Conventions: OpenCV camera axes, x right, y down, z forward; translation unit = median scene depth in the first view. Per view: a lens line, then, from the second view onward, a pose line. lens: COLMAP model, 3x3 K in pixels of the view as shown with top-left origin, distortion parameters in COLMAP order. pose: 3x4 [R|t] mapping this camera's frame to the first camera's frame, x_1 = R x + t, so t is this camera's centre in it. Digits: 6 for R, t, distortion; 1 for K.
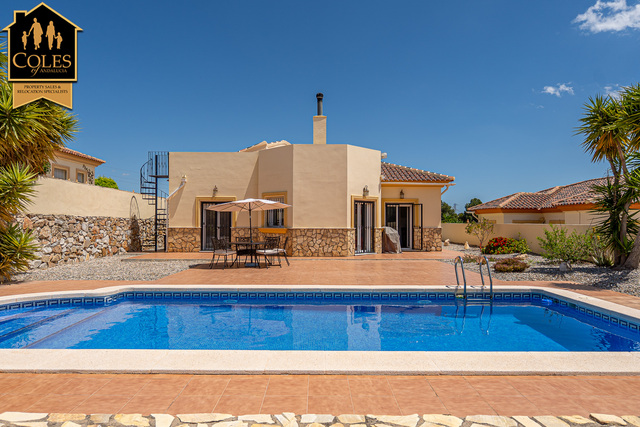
lens RADIAL K [[427.5, 0, 322.1], [0, 427.5, 215.0], [0, 0, 1]] dist [0.007435, -0.006744]
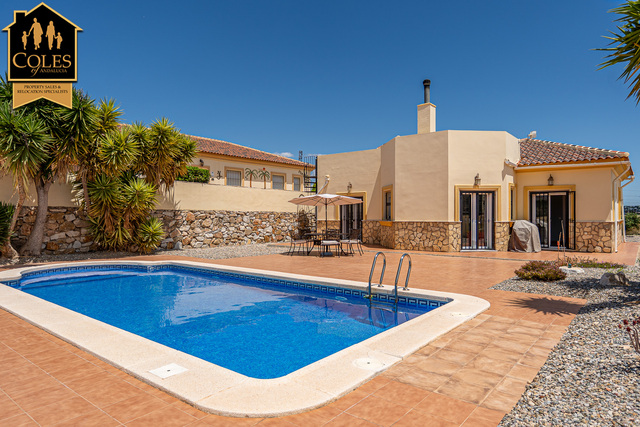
lens RADIAL K [[427.5, 0, 347.1], [0, 427.5, 213.2], [0, 0, 1]] dist [0.007435, -0.006744]
pose [[0.772513, -0.006984, -0.634960, 0.475038], [0.013672, 0.999891, 0.005637, 0.004954], [0.634851, -0.013036, 0.772524, 0.153016]]
